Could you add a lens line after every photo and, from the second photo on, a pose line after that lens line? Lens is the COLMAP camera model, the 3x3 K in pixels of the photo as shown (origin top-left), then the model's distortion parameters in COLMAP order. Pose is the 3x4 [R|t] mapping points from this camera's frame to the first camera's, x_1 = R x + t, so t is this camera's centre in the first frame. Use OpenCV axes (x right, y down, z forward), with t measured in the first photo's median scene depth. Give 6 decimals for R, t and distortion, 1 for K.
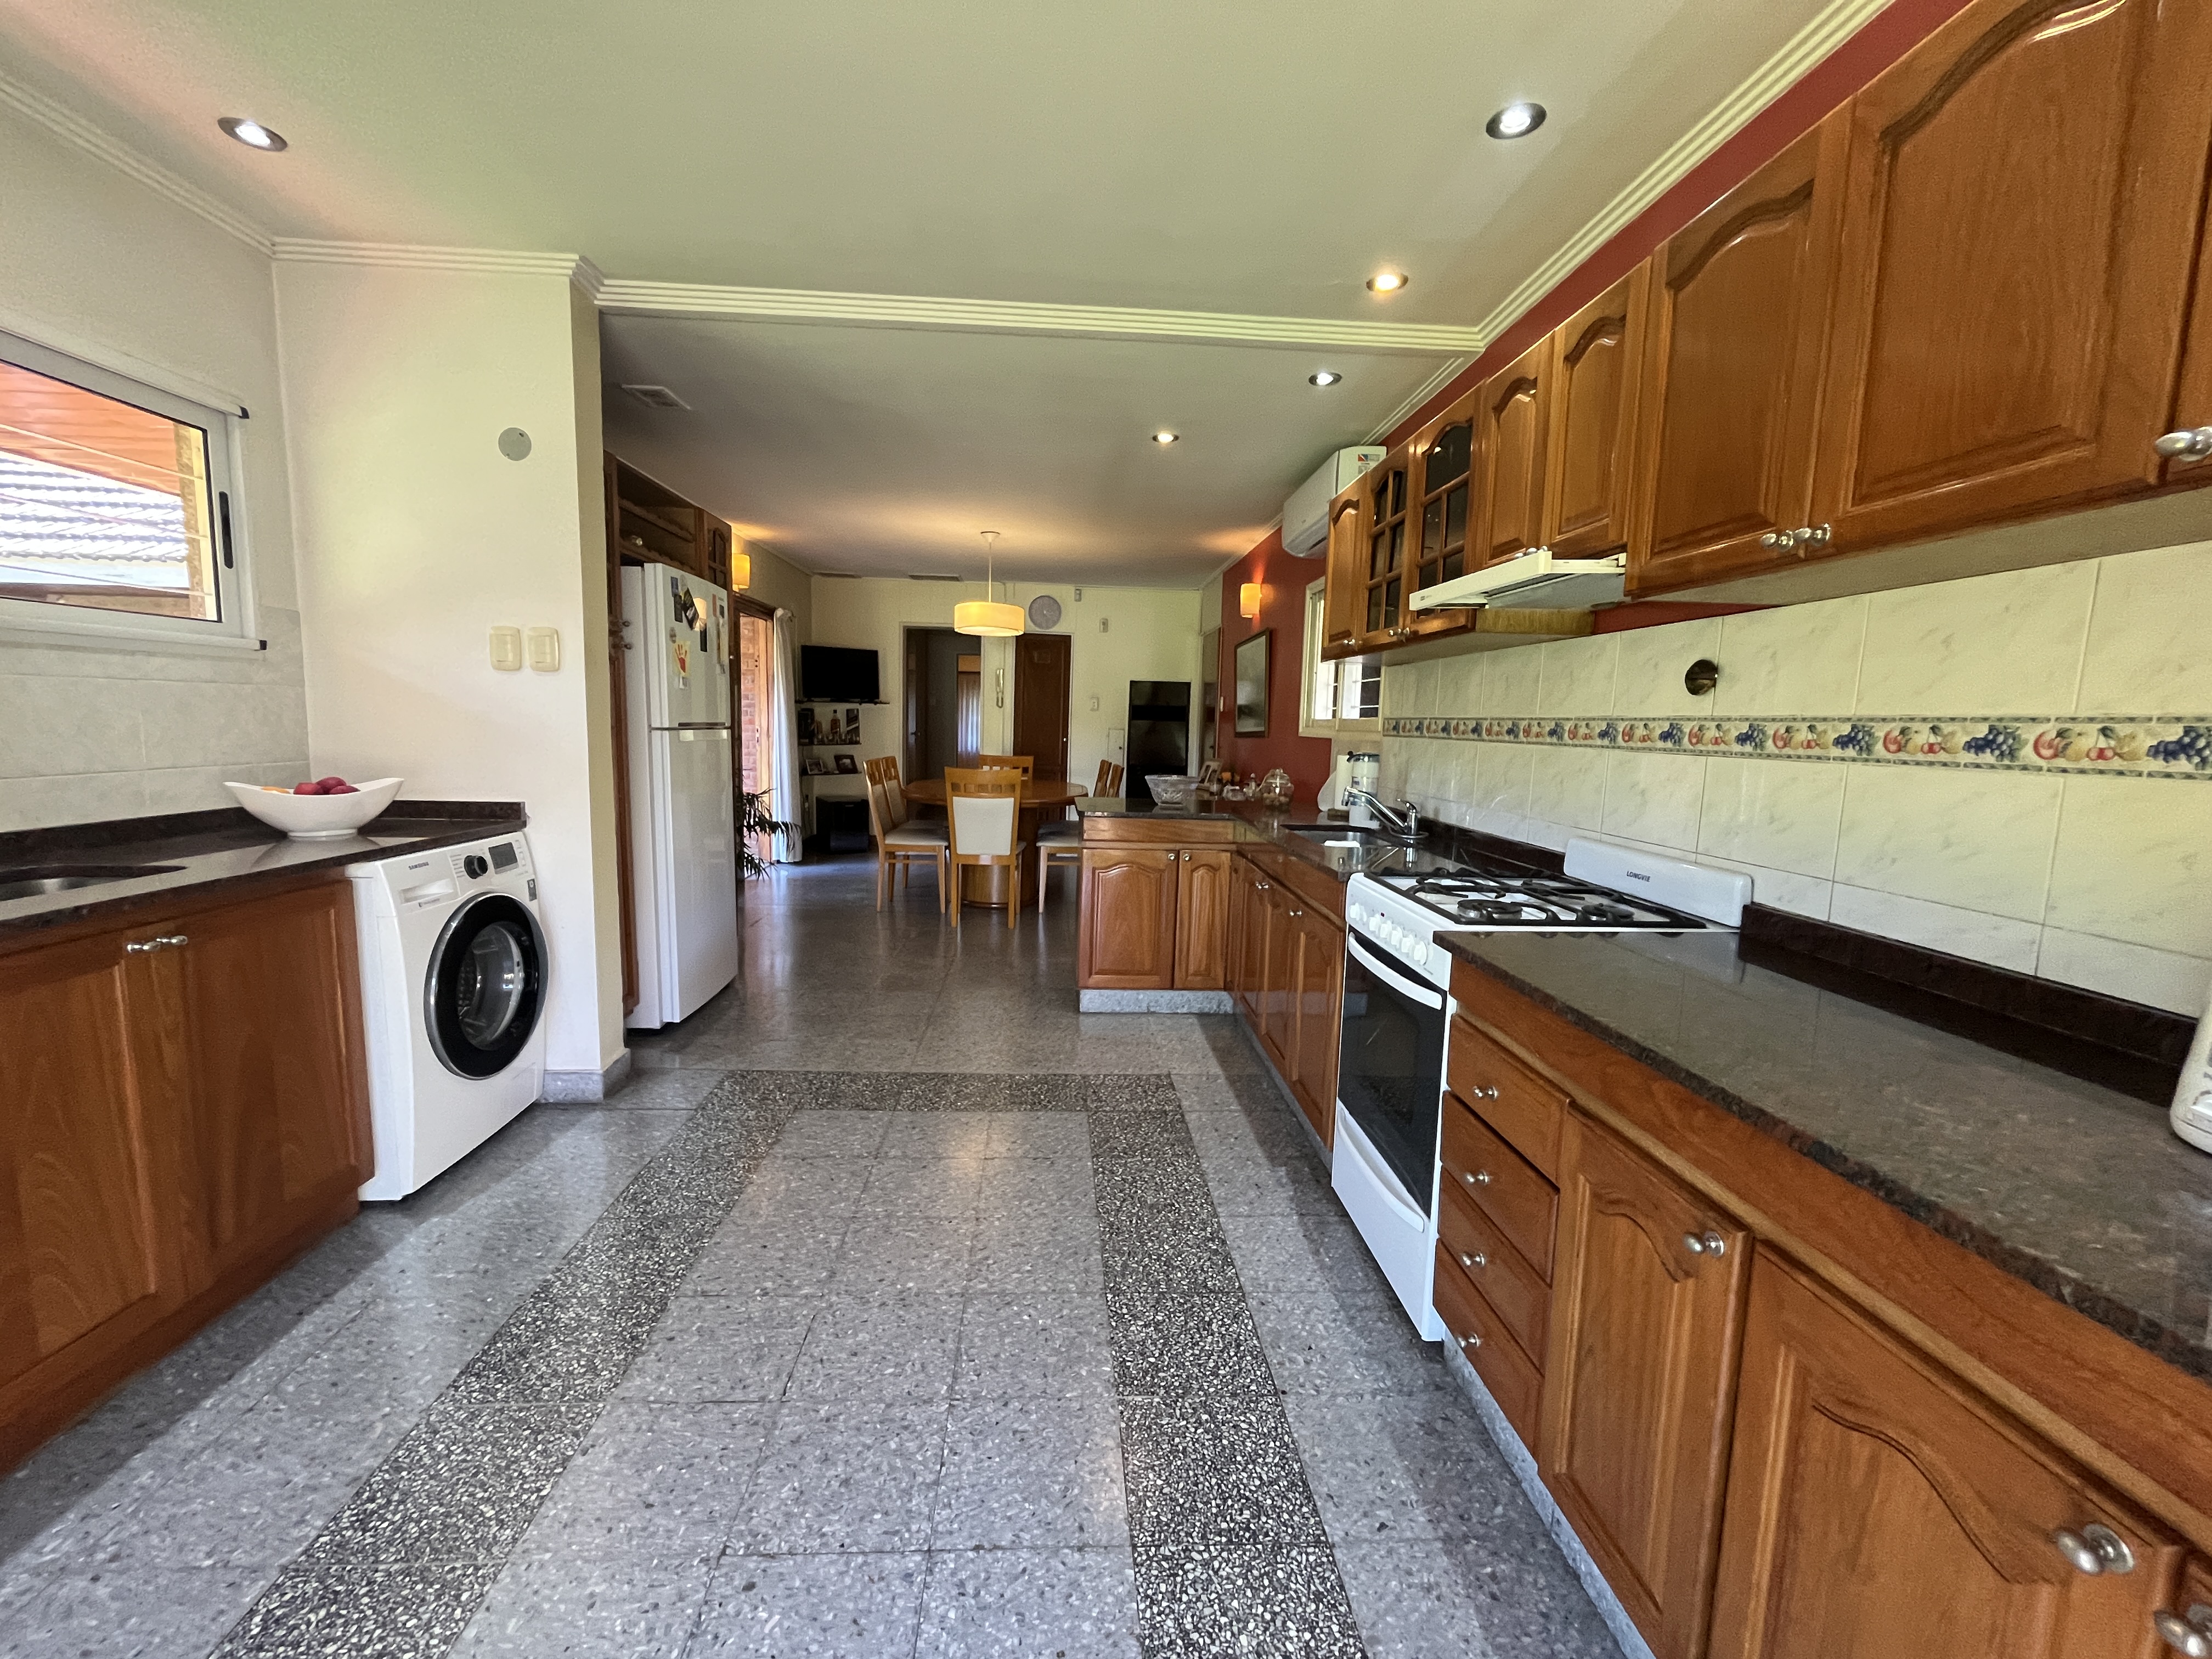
lens RADIAL K [[908.9, 0, 1127.9], [0, 908.9, 821.5], [0, 0, 1]] dist [-0.011582, 0.000183]
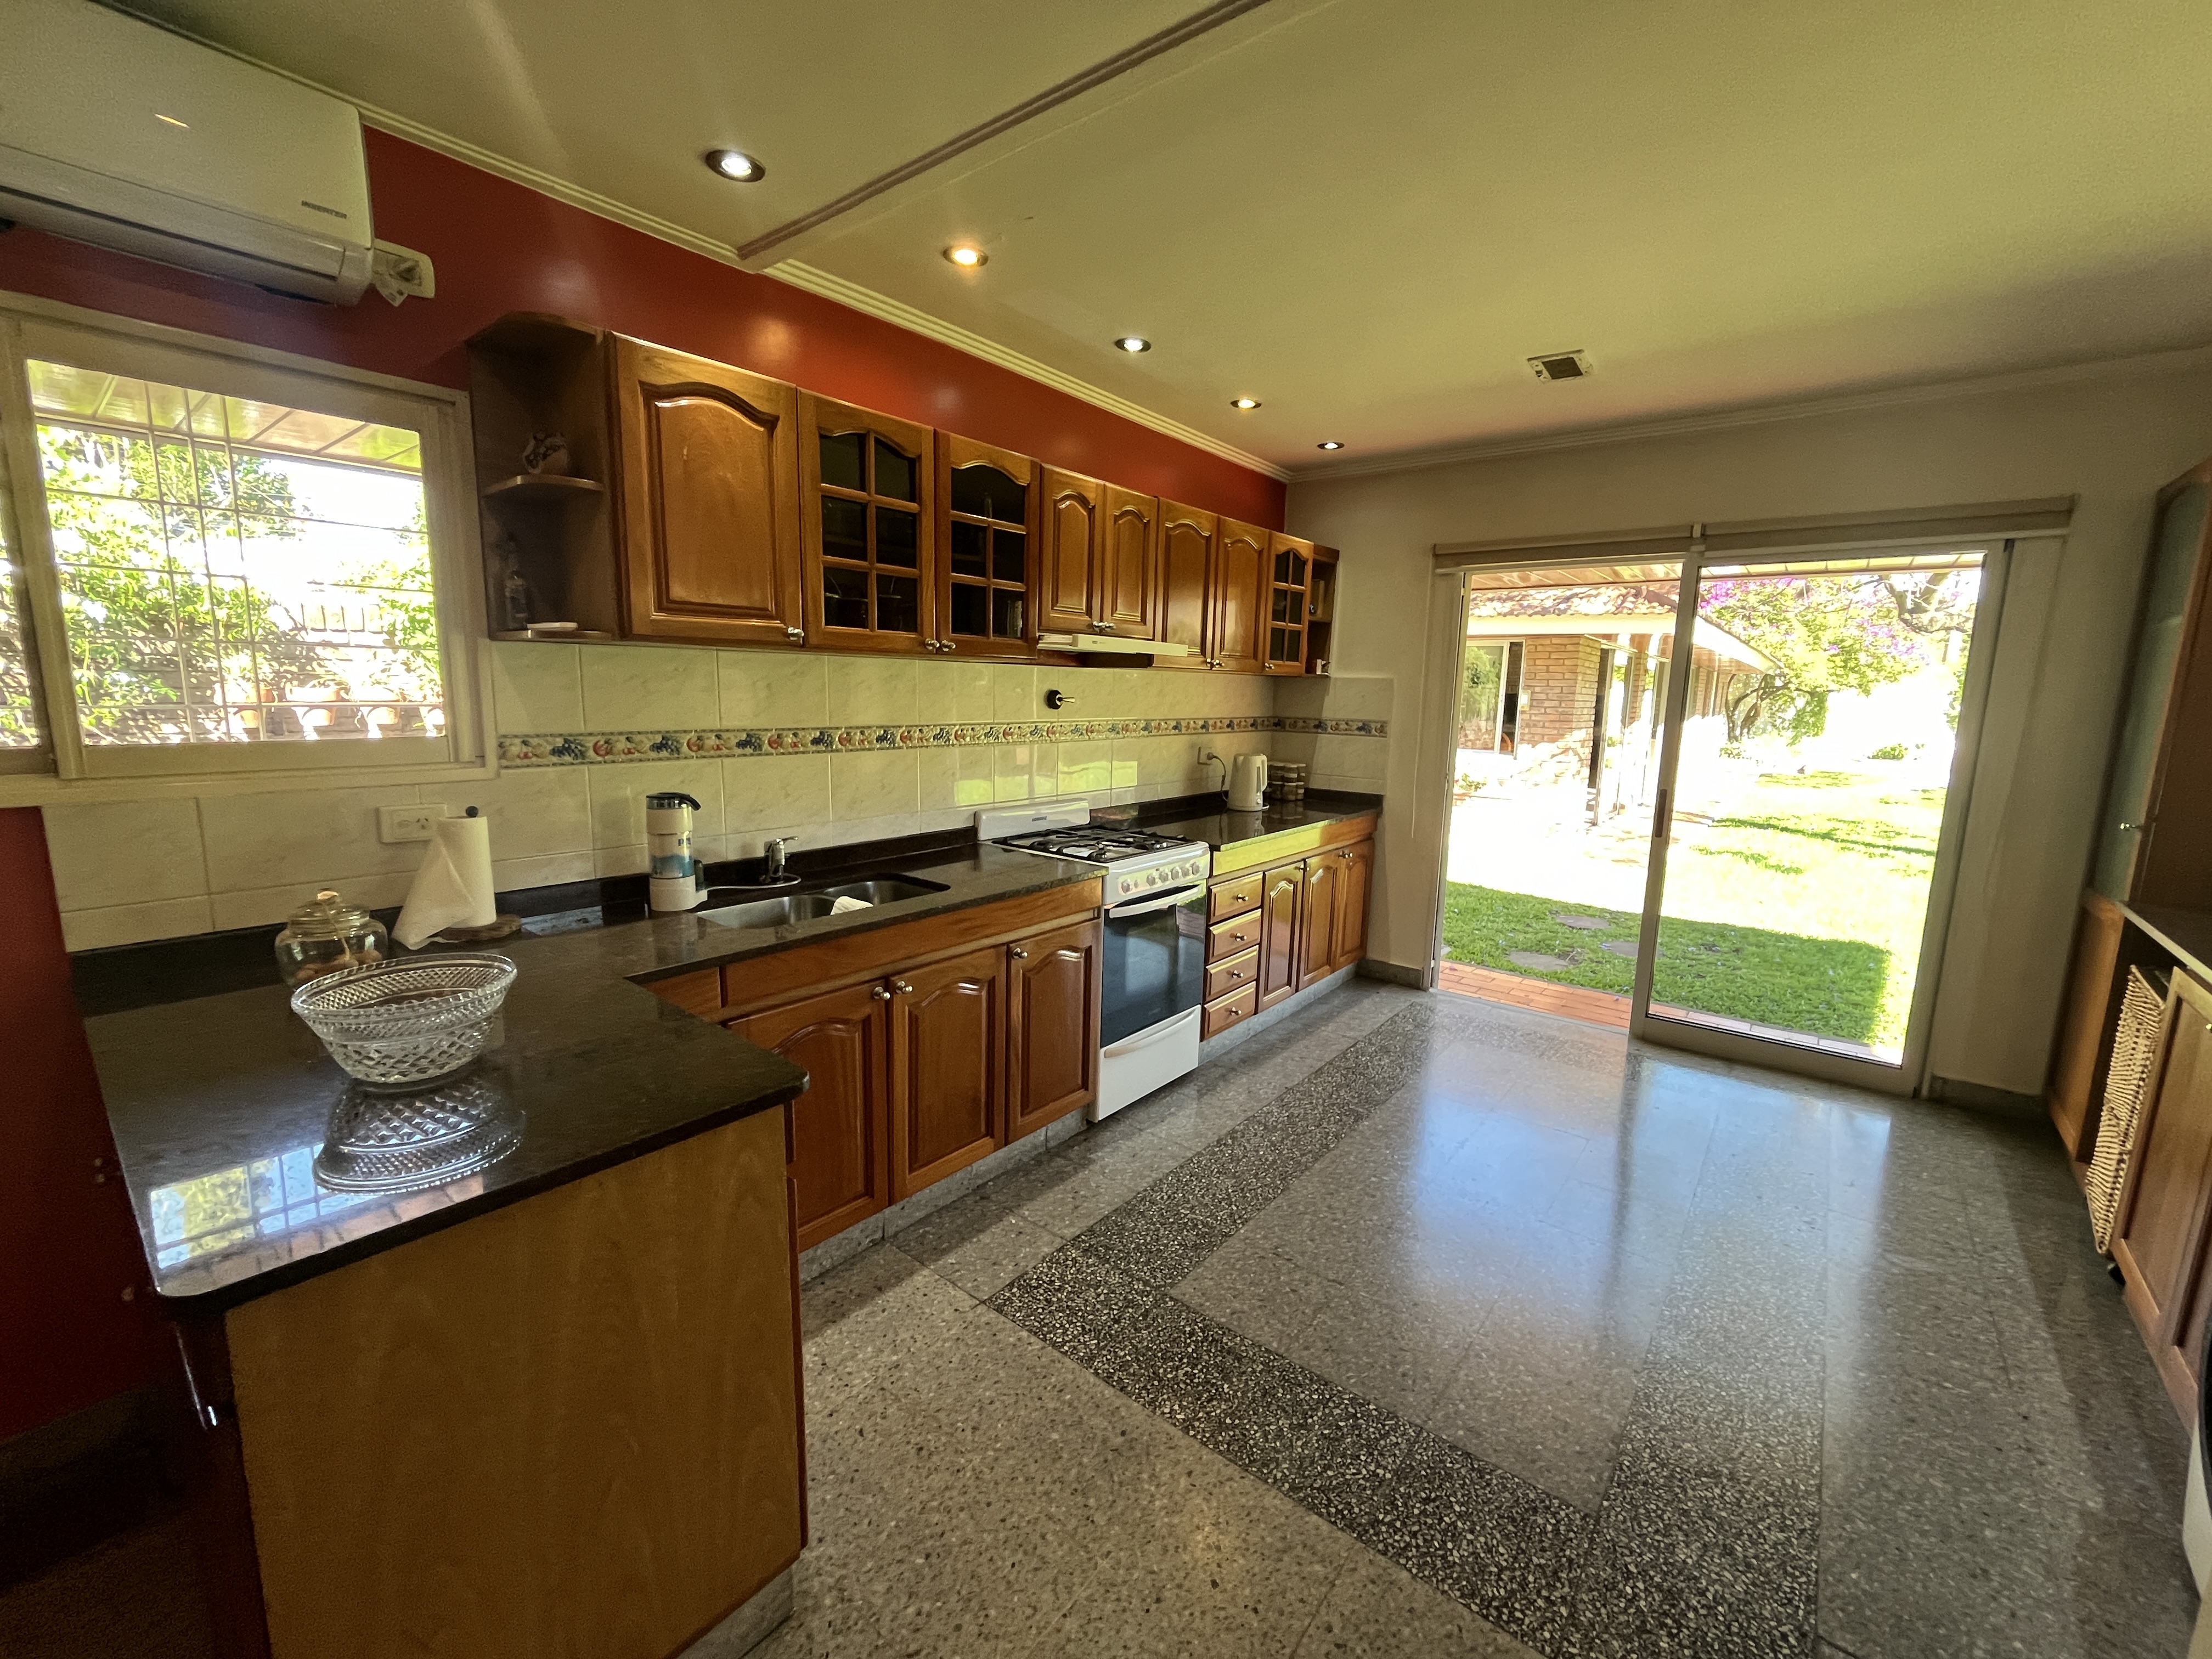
lens RADIAL K [[908.9, 0, 1115.4], [0, 908.9, 828.1], [0, 0, 1]] dist [-0.011582, 0.000183]
pose [[-0.729781, -0.150324, 0.666950, -0.254118], [0.035204, 0.965972, 0.256240, -0.131807], [-0.682774, 0.210479, -0.699656, 0.833750]]
